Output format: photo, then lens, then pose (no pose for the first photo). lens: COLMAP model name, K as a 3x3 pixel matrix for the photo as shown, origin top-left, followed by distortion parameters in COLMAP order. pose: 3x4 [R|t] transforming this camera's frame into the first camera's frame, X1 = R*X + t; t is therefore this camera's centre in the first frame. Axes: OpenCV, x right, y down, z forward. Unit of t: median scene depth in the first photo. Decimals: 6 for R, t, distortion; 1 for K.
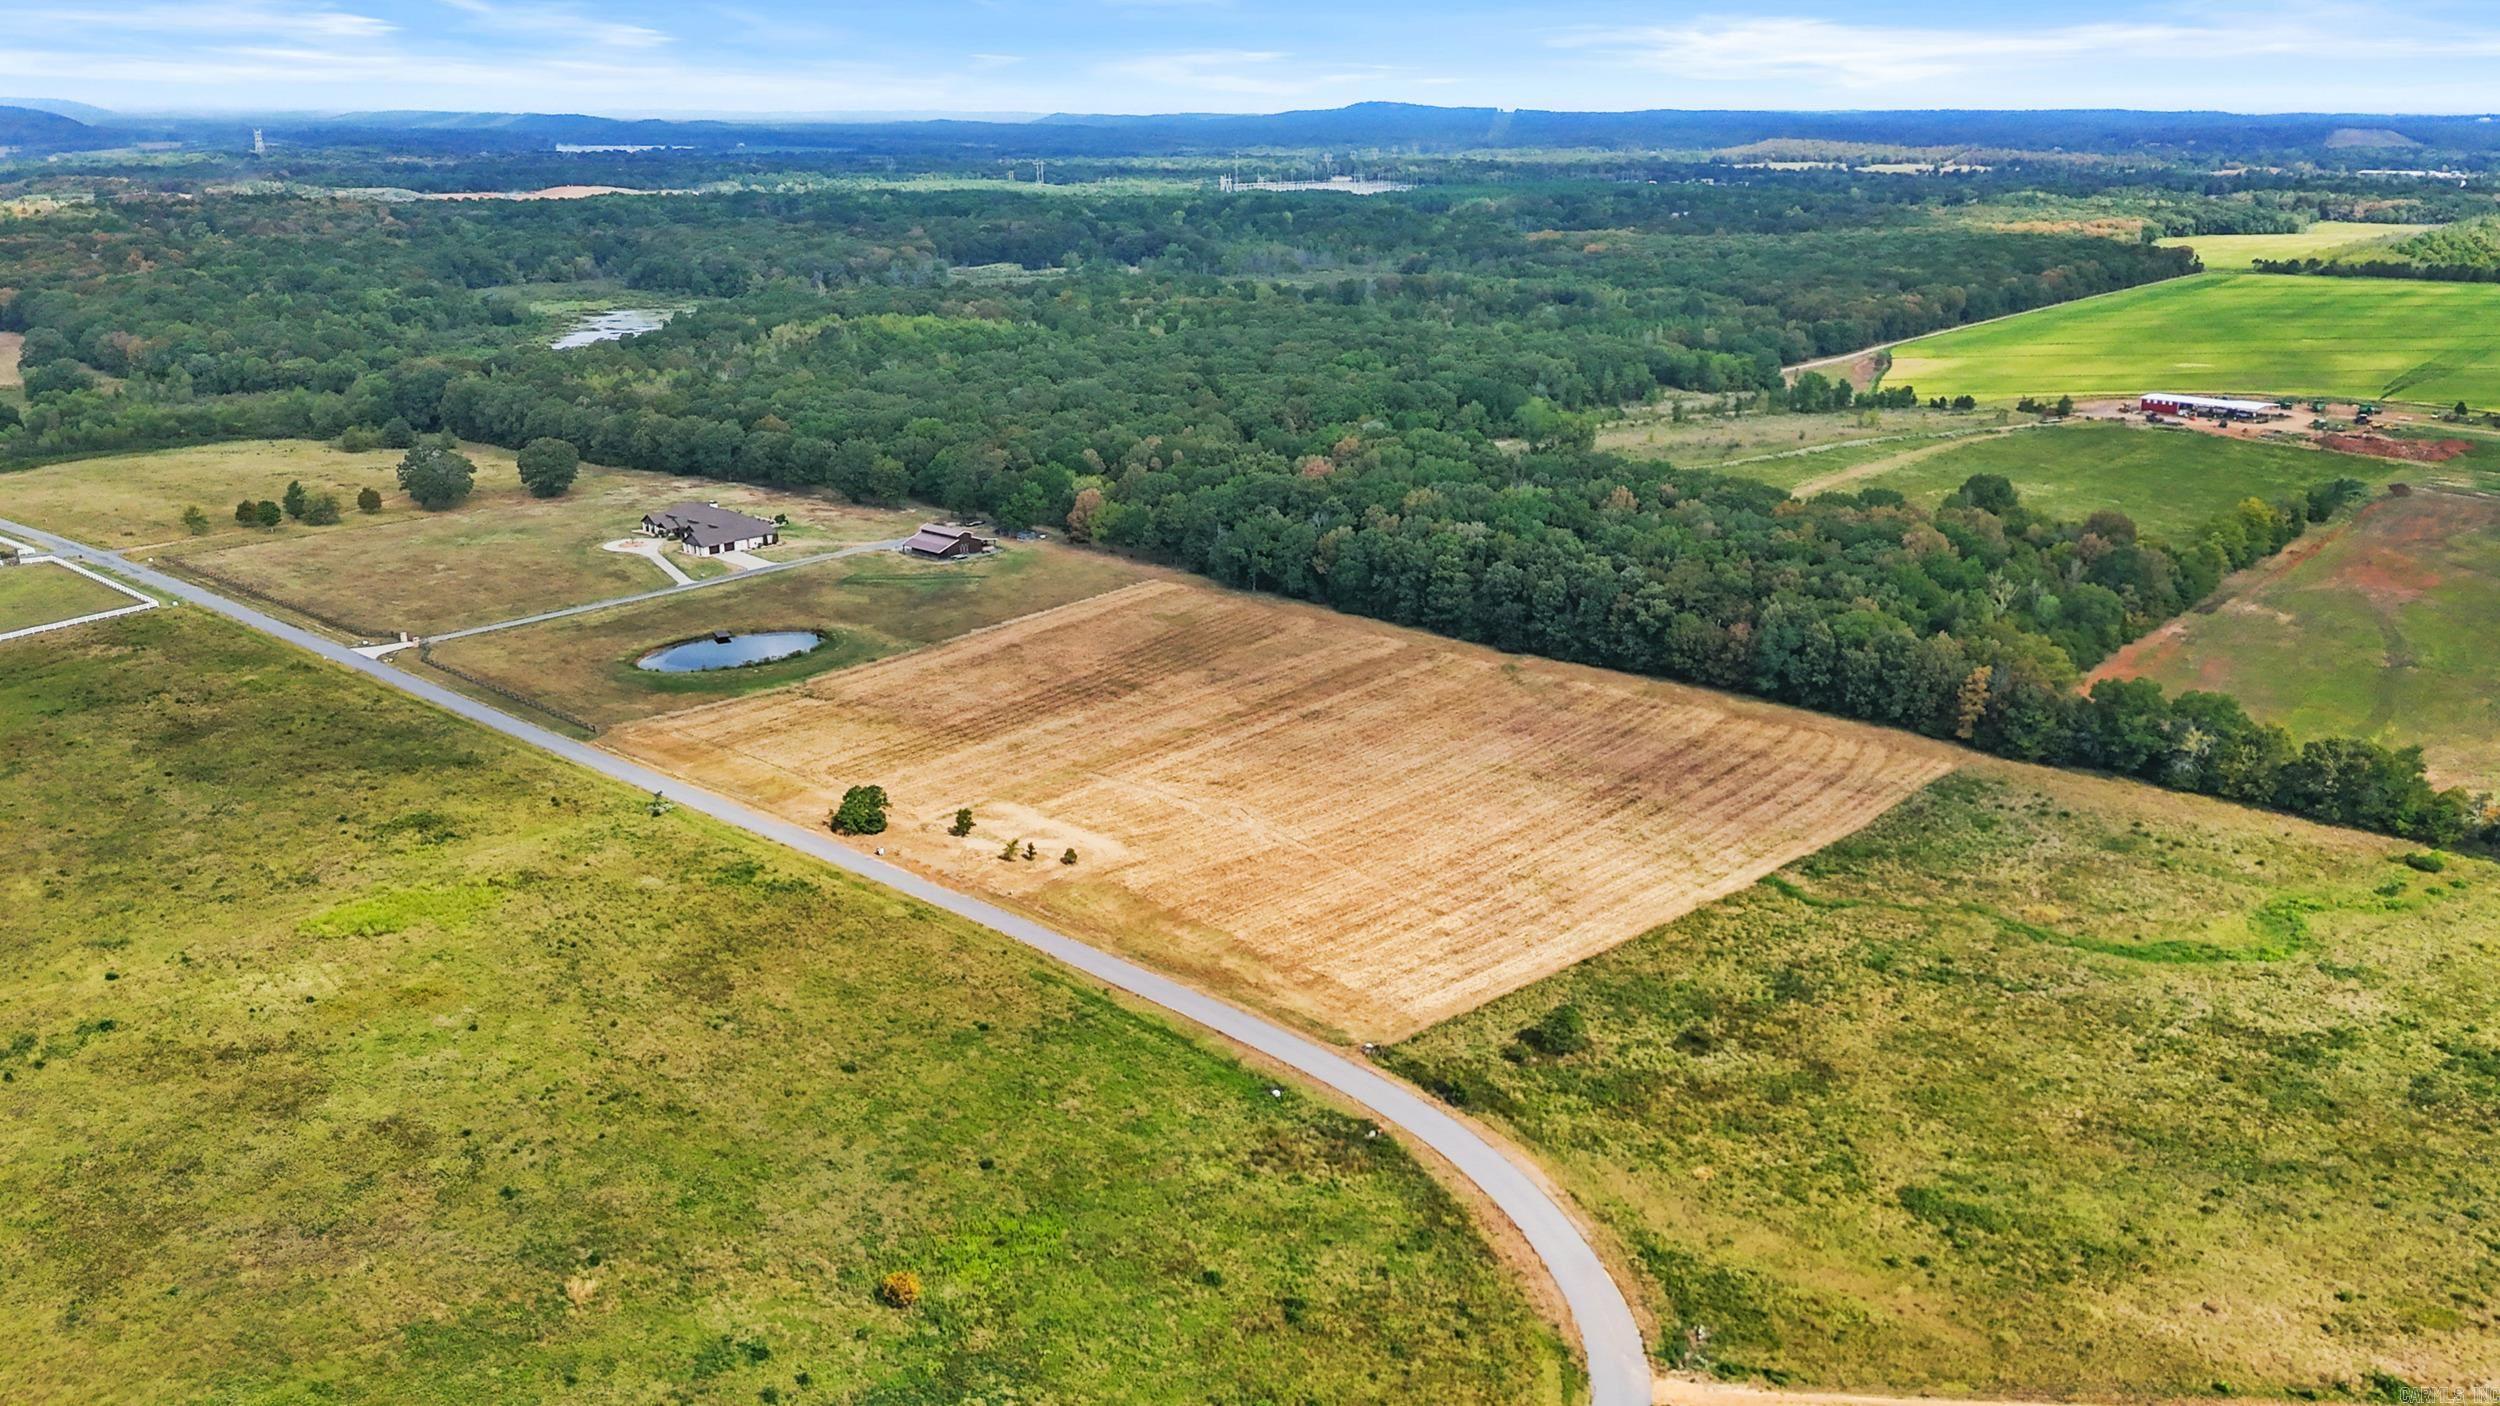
lens RADIAL K [[1846.8, 0, 1250.0], [0, 1846.8, 703.0], [0, 0, 1]] dist [0.102793, -0.136557]
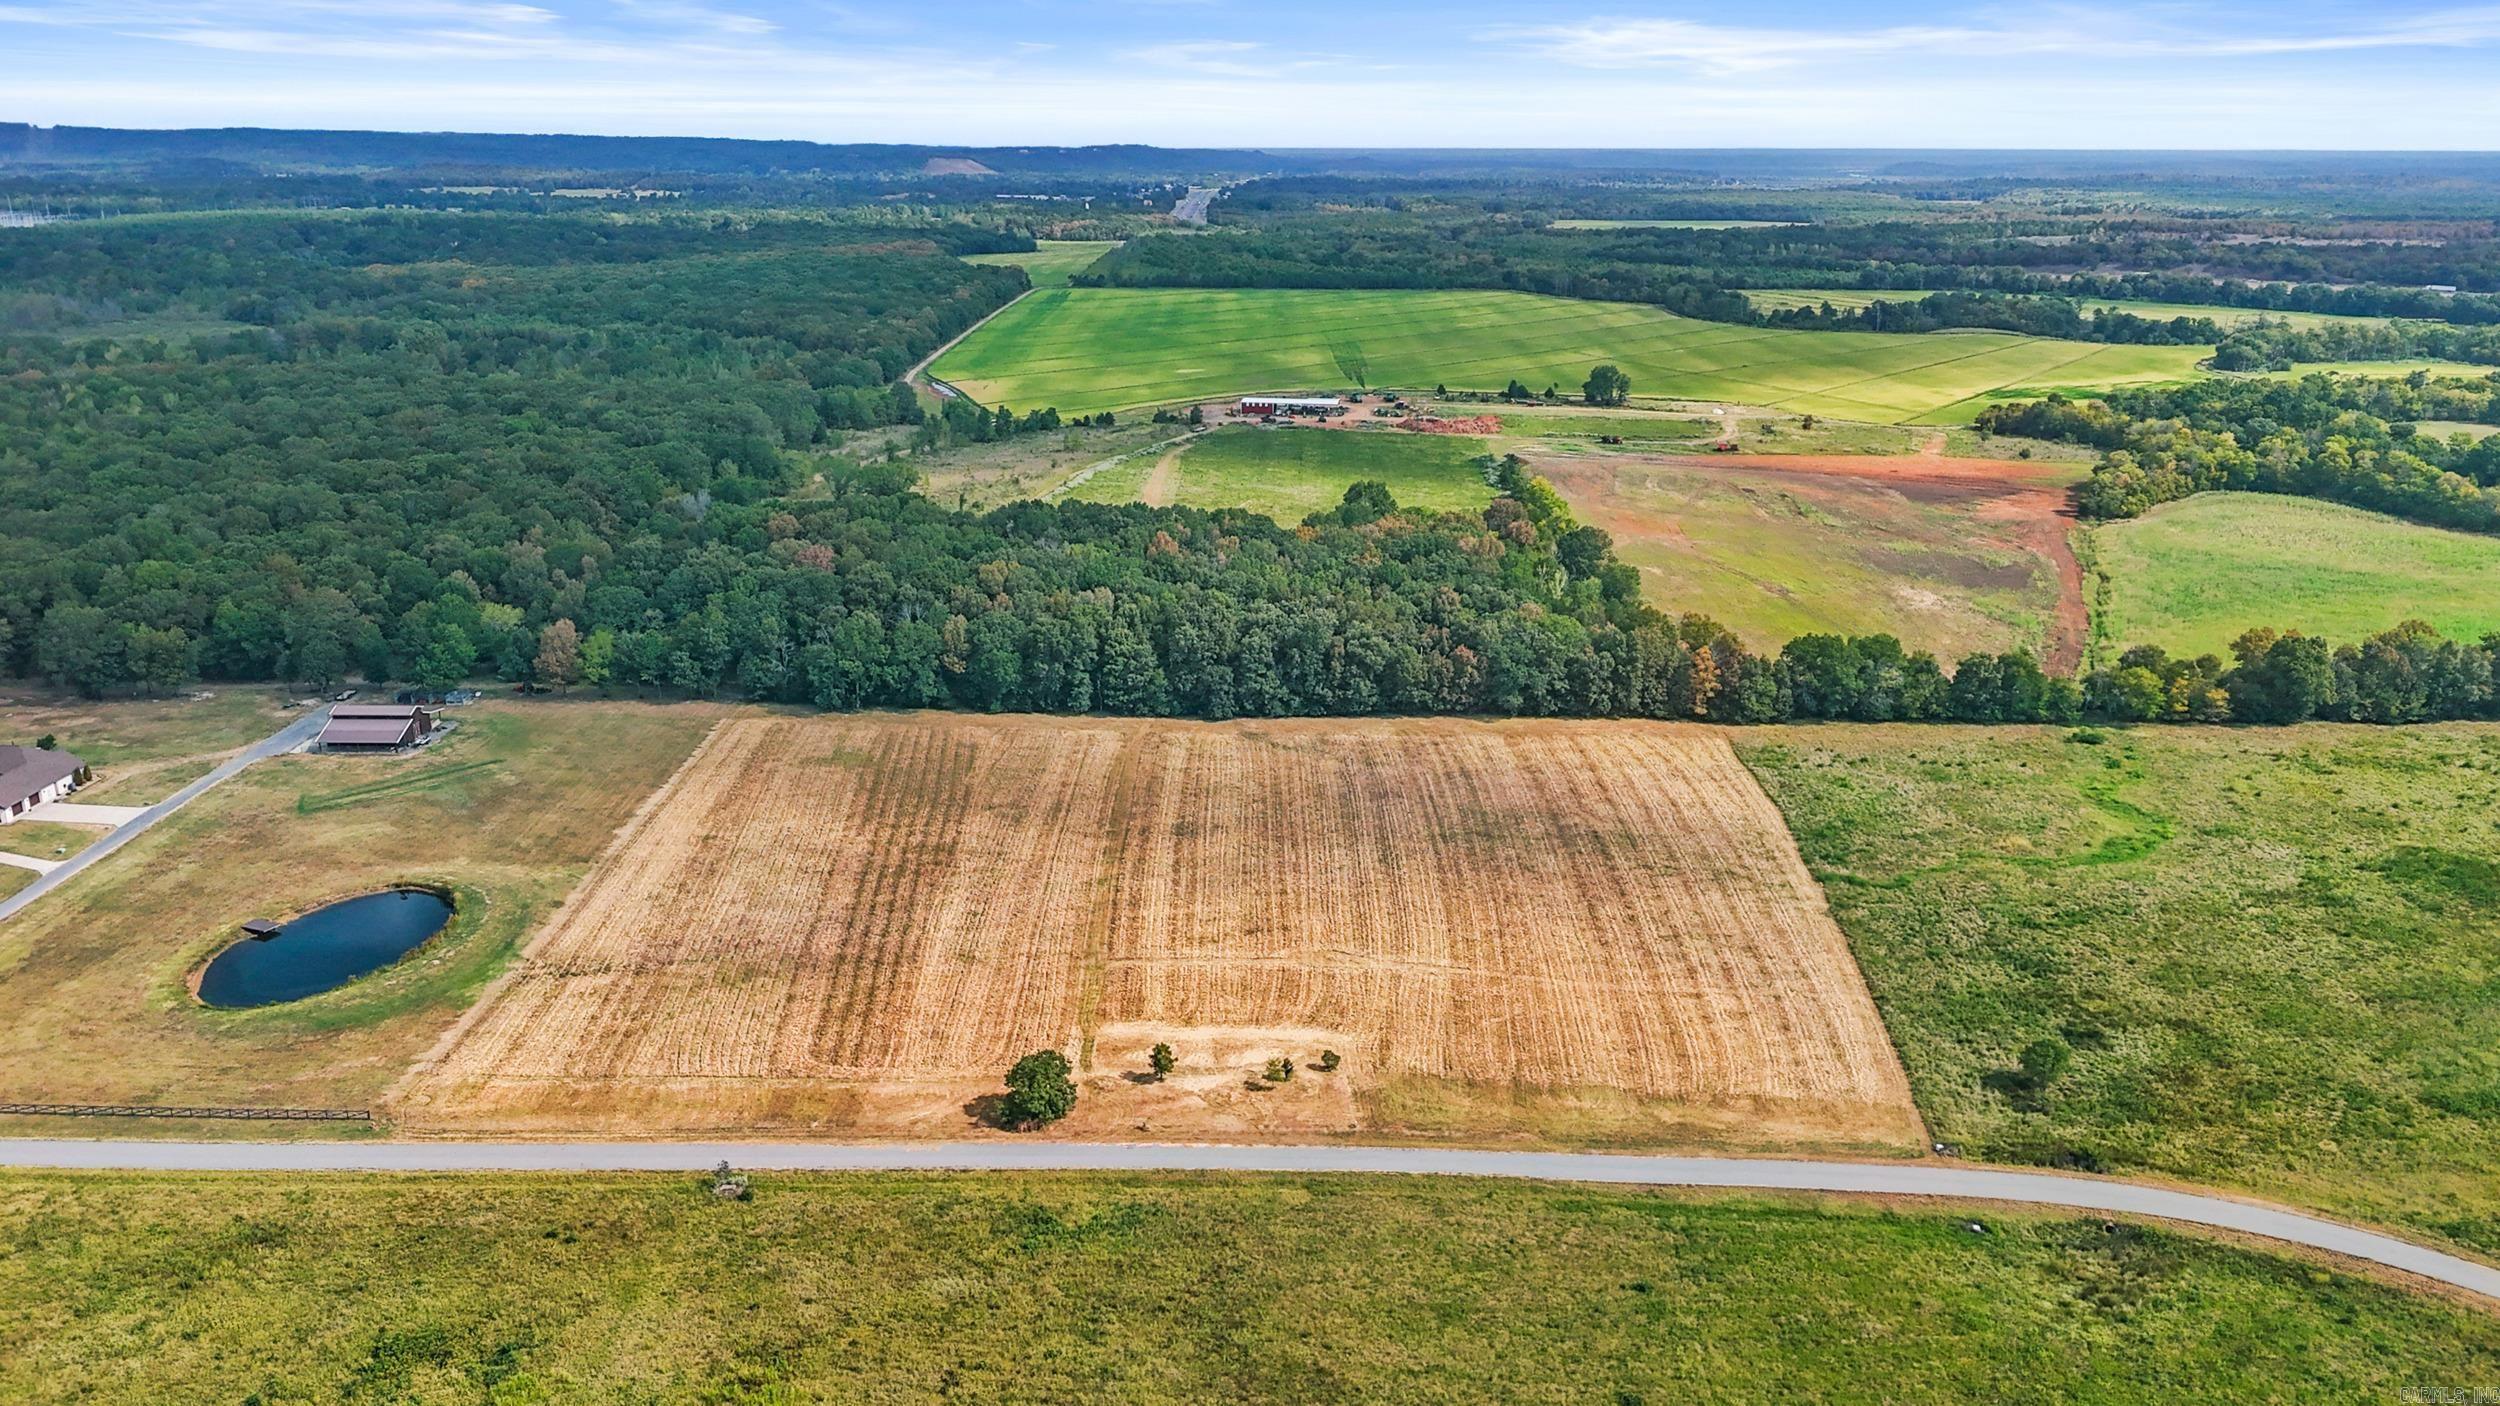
lens RADIAL K [[1839.0, 0, 1255.2], [0, 1839.0, 682.2], [0, 0, 1]] dist [0.110283, -0.150104]
pose [[0.757548, -0.177971, 0.628051, -0.541299], [0.191345, 0.980396, 0.047017, -0.110227], [-0.624106, 0.084557, 0.776751, 0.348466]]
